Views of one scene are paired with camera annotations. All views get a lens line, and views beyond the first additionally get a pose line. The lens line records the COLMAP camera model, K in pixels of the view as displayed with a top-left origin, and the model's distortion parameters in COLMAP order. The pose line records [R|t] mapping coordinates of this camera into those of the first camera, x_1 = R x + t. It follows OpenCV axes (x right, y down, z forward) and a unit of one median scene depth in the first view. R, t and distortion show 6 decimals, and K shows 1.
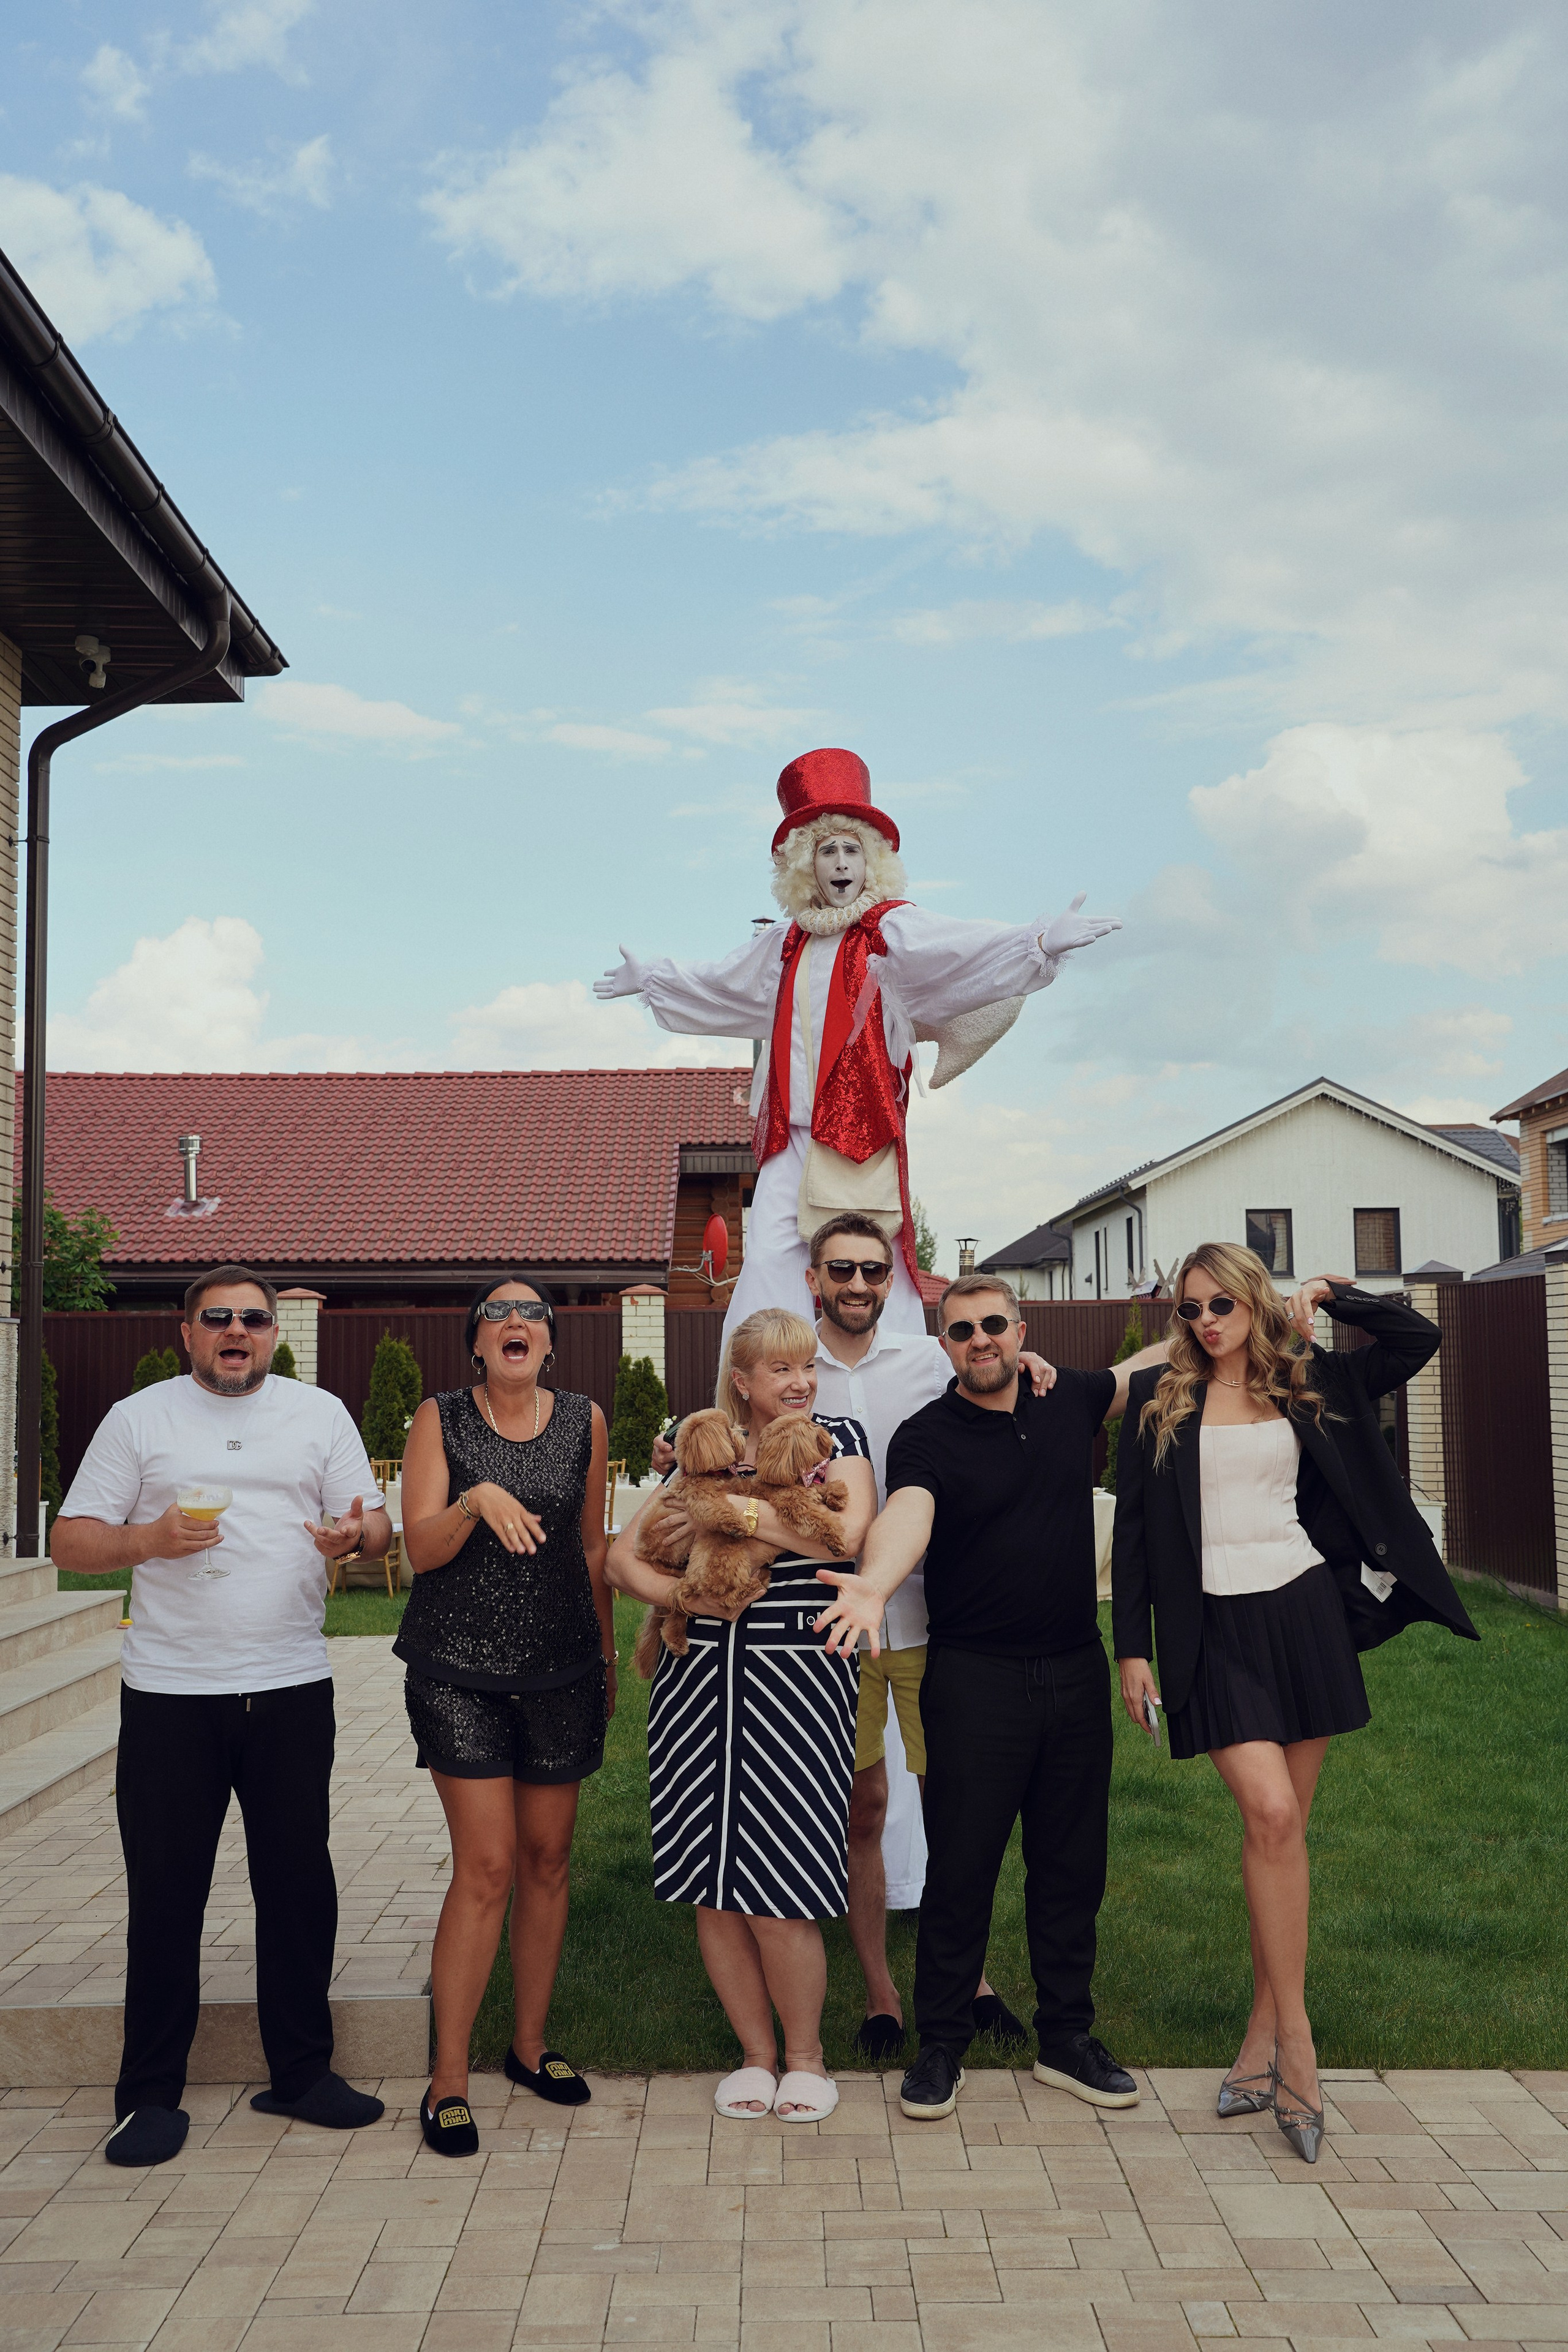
lens RADIAL K [[2609.4, 0, 792.1], [0, 2609.4, 1123.1], [0, 0, 1]] dist [0.012135, 0.184045]
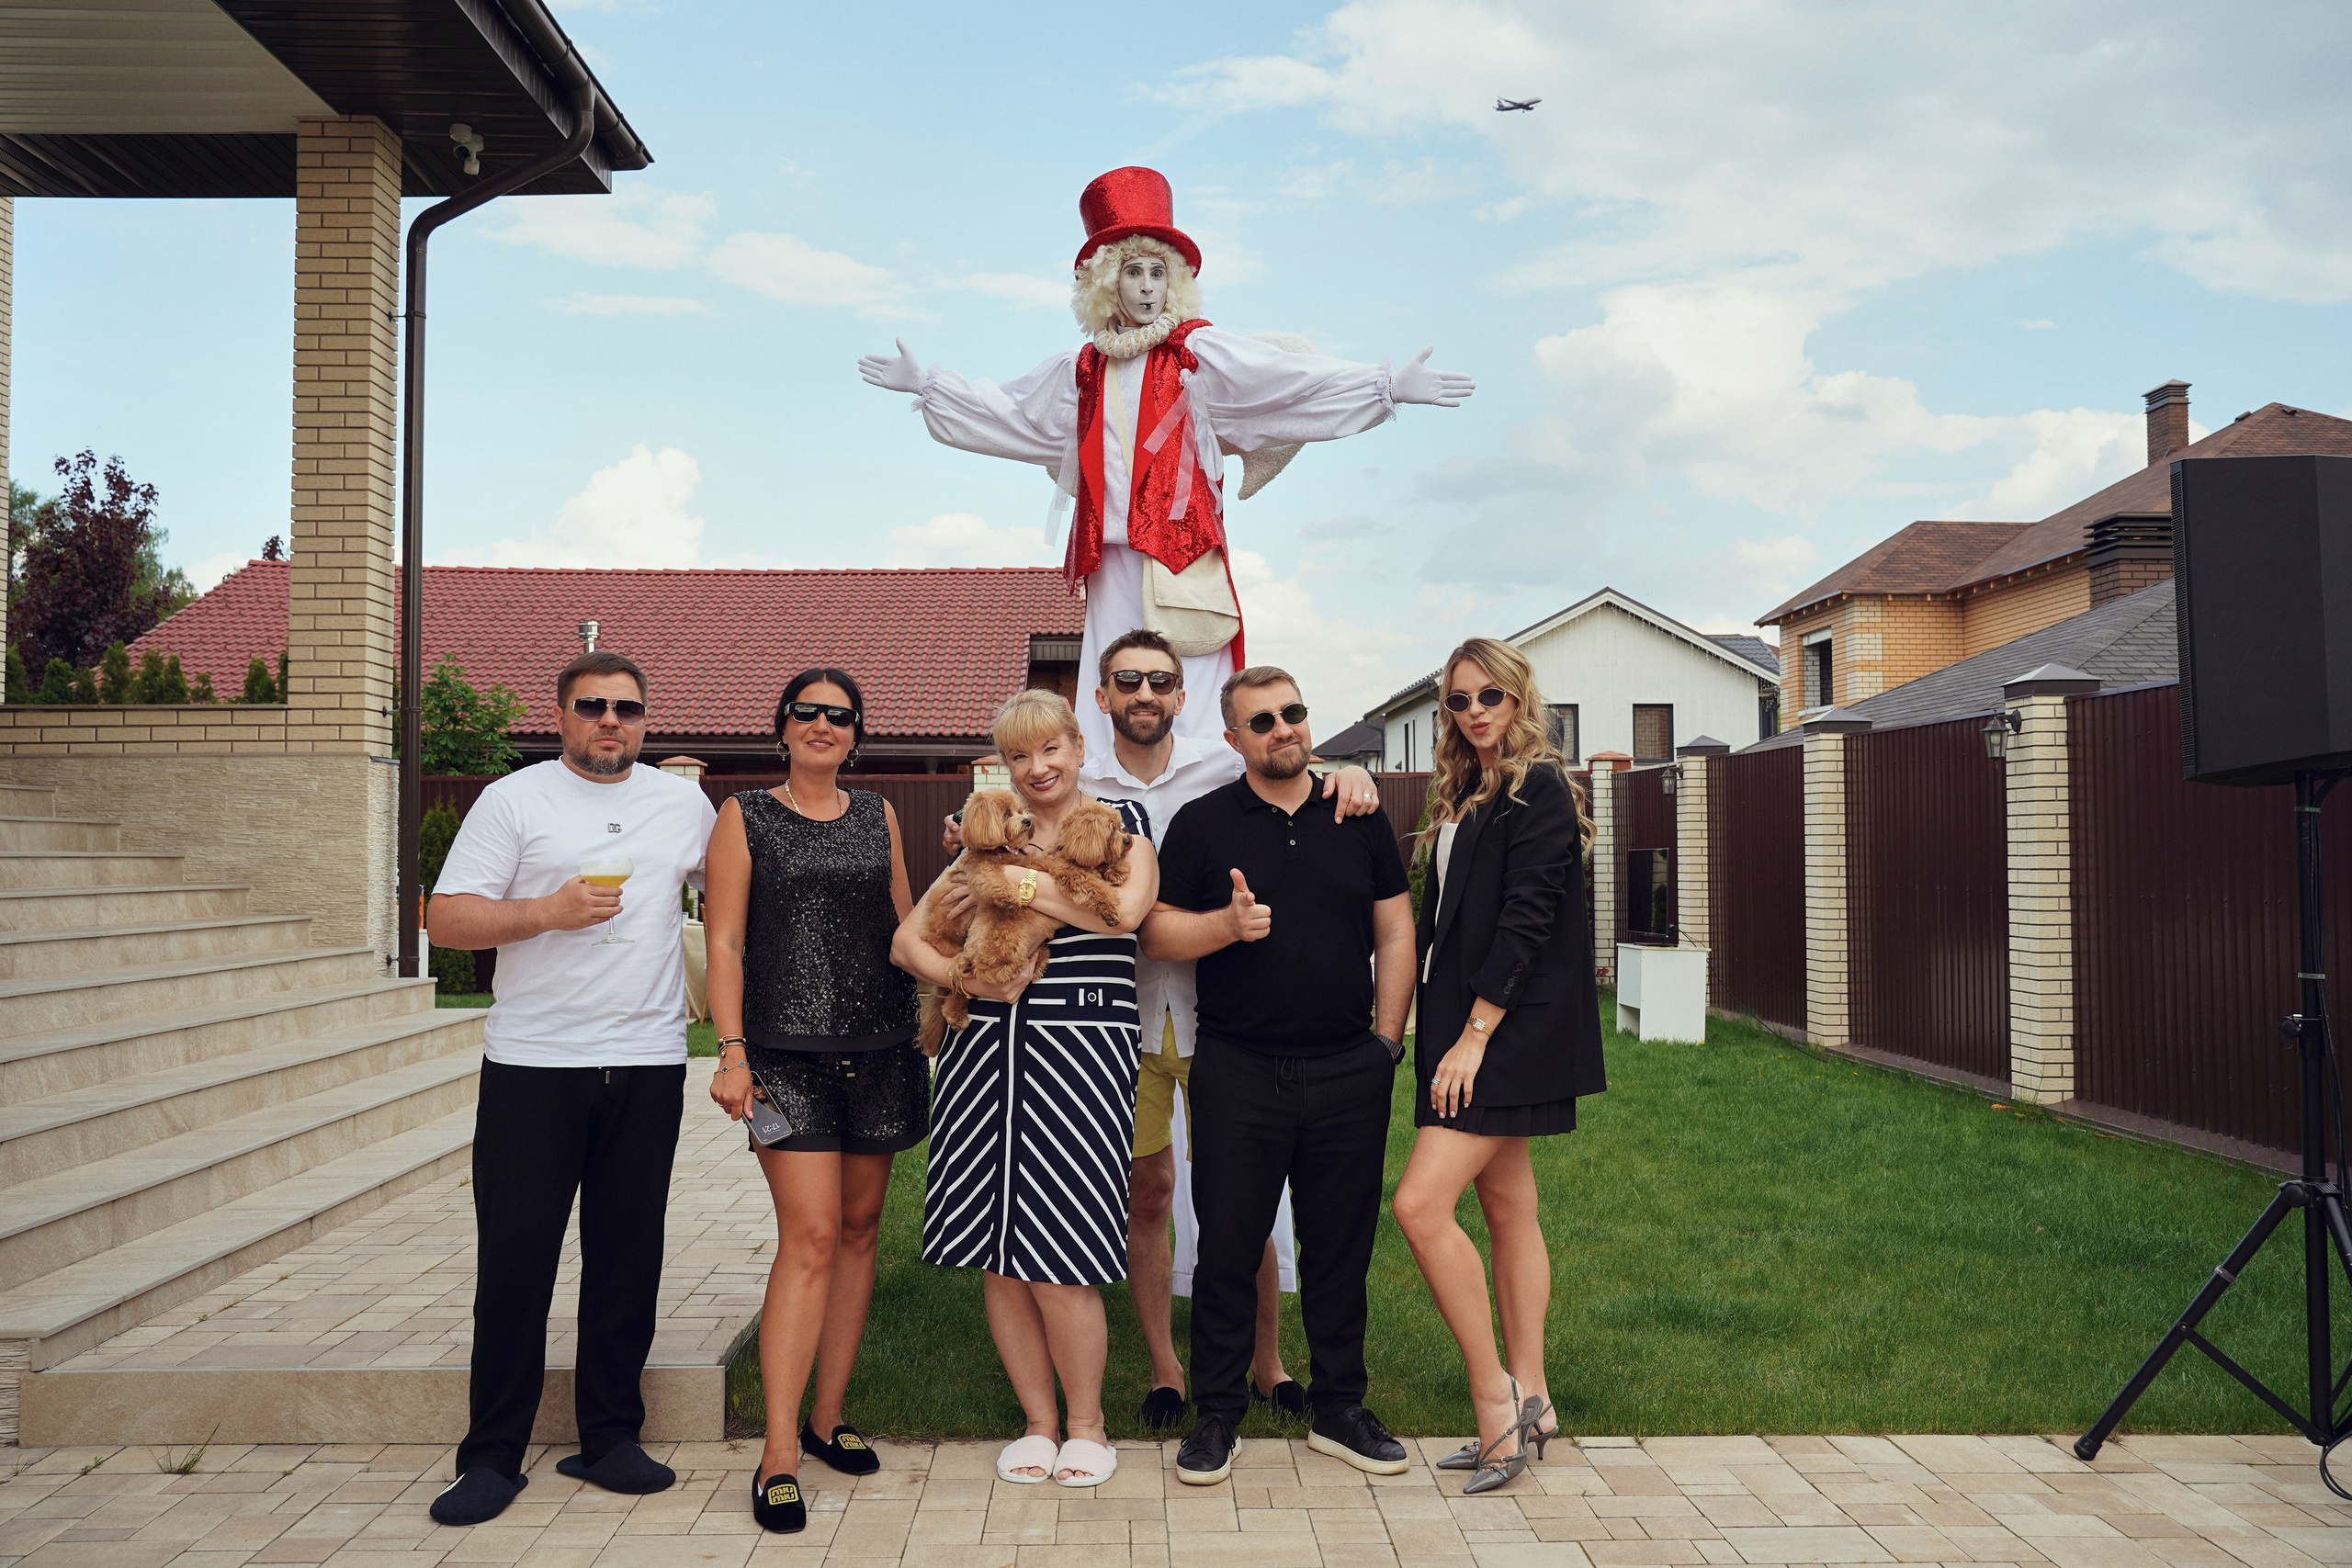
lens RADIAL K [[2295.7, 0, 1169.1], [0, 2295.7, 750.7], [0, 0, 1]] dist [-0.067344, 0.124521]
pose [[0.999895, 0.008000, 0.012088, 0.018436], [-0.008593, 0.998723, 0.049783, 0.034592], [-0.011674, -0.049882, 0.998687, 0.087310]]
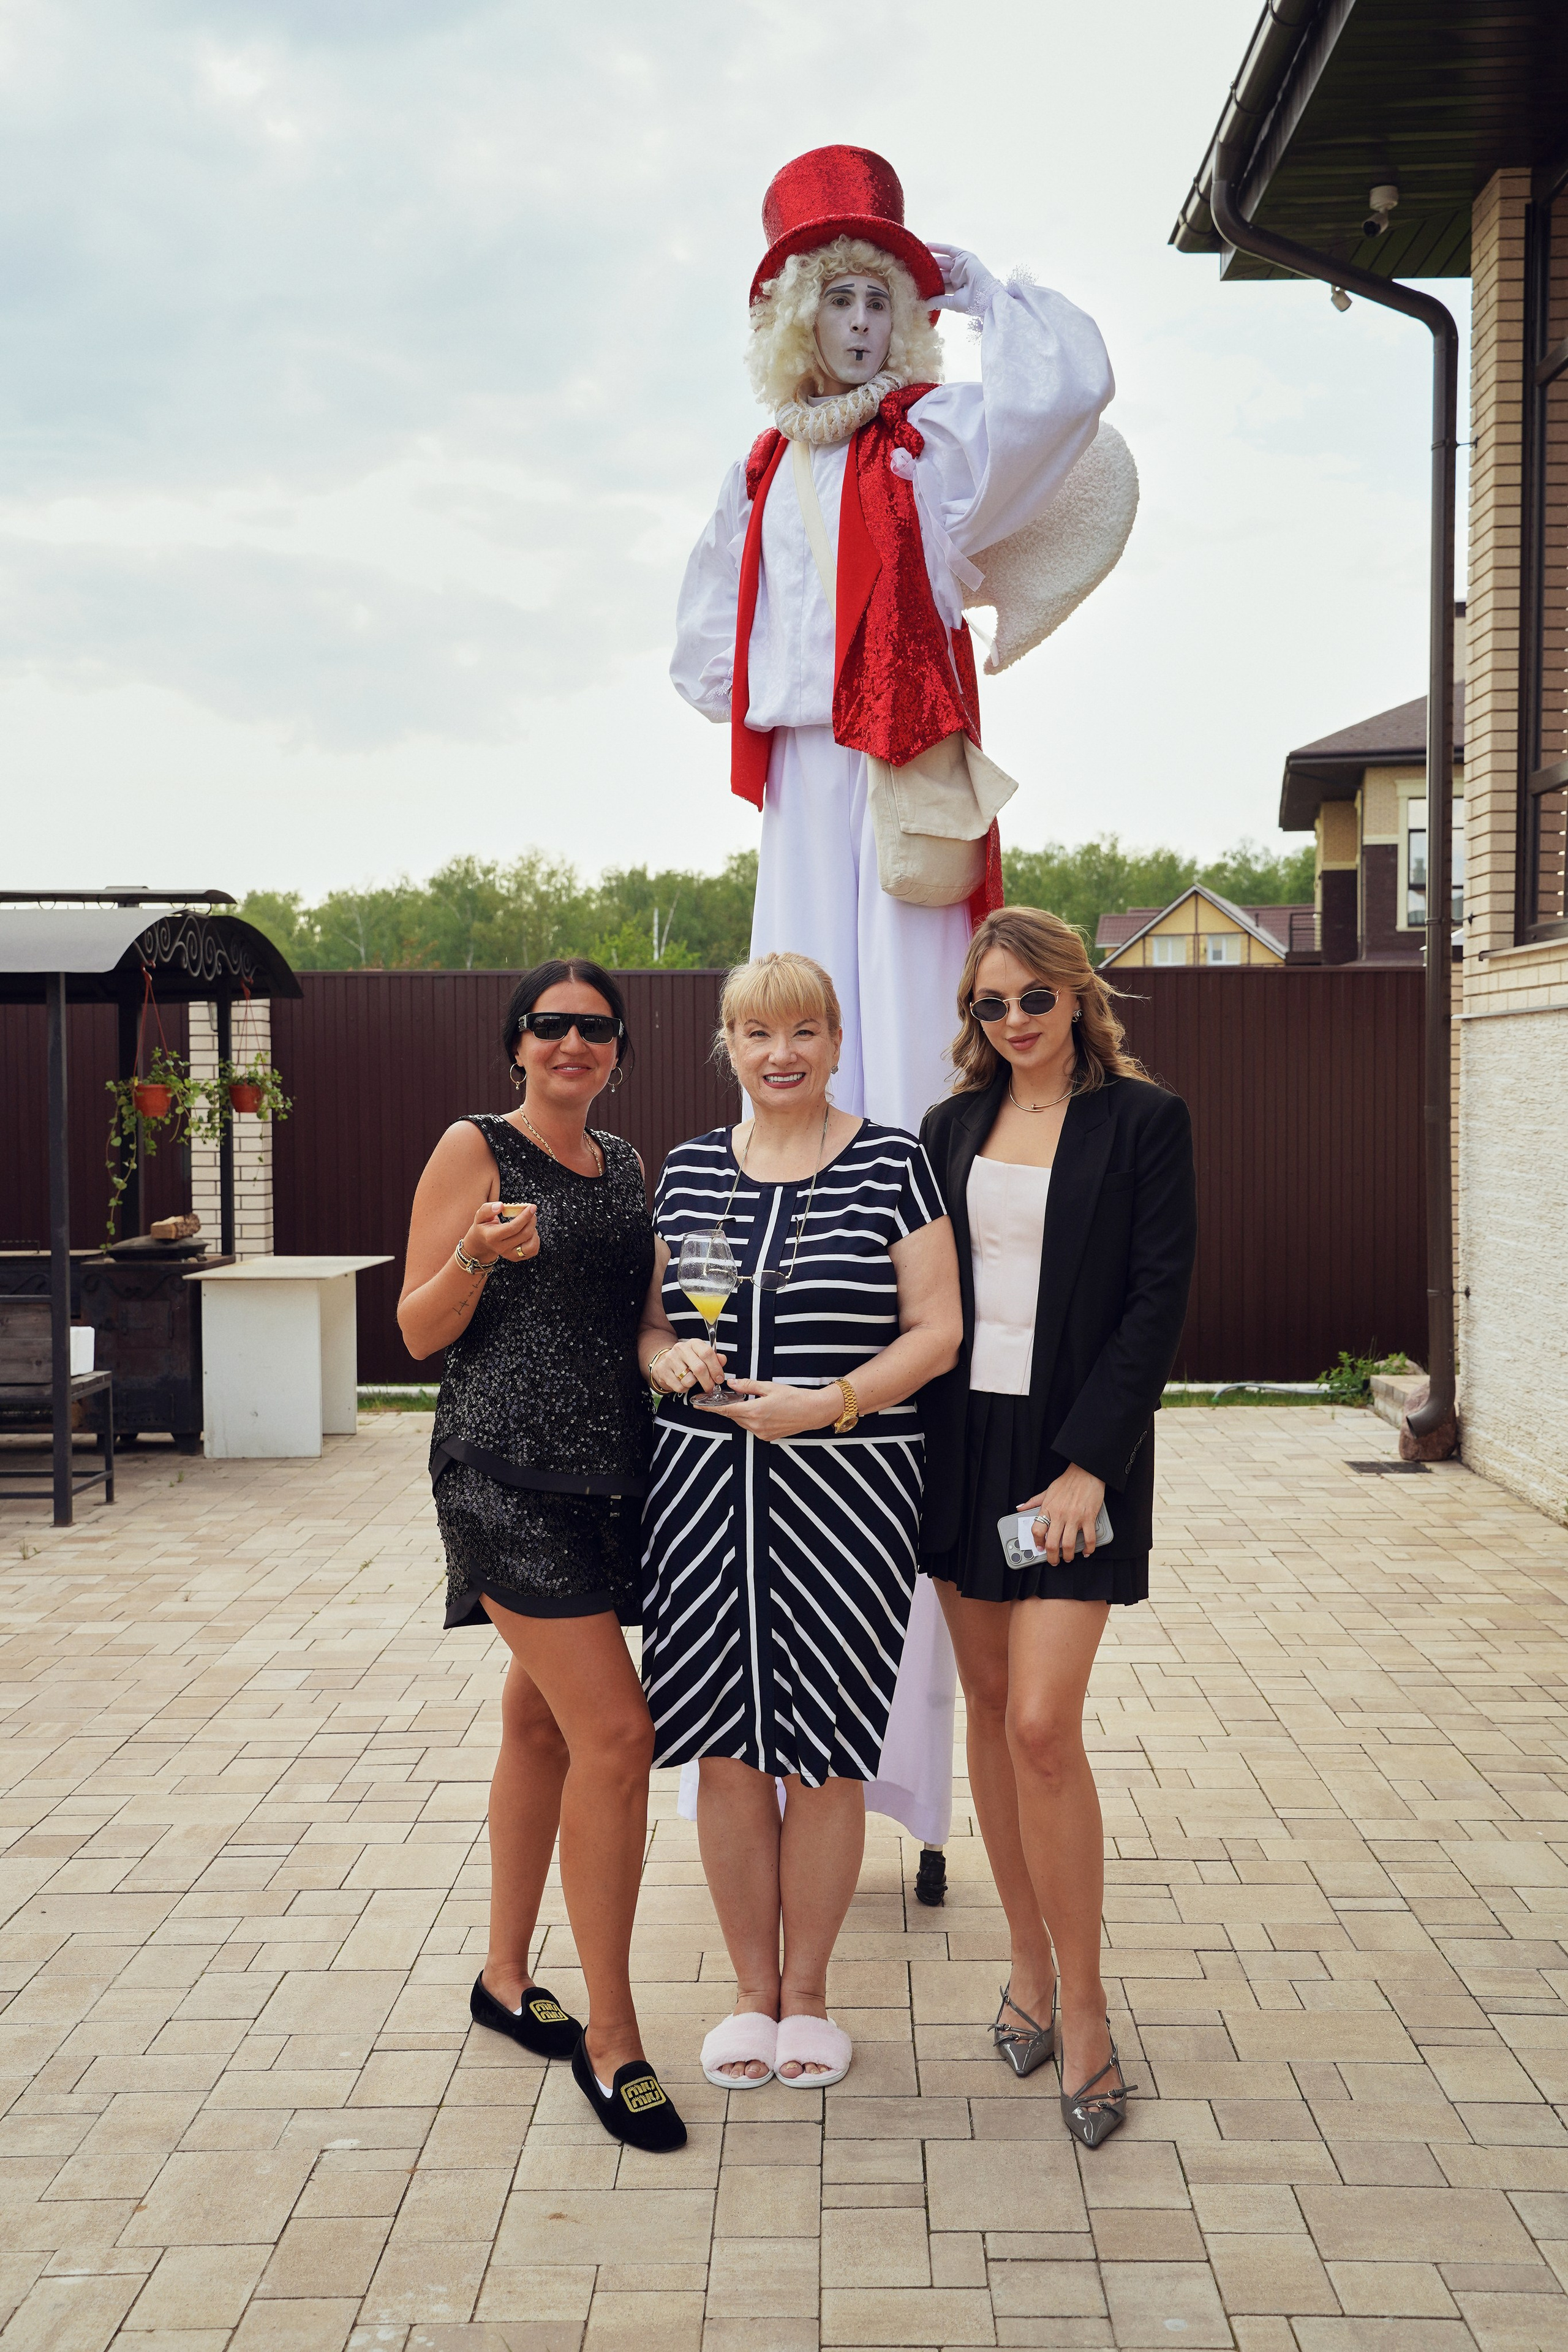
lens RADIAL K [[2633.5, 0, 784.0], [0, 2633.5, 1176.0], [0, 0, 1]] dist [0.006206, 0.007369]
pose [[-0.999563, 0.010356, 0.027671, -0.146938], [0.008705, 0.998211, -0.059151, 0.109753], [-0.028234, -0.058885, -0.997865, 1.149996]]
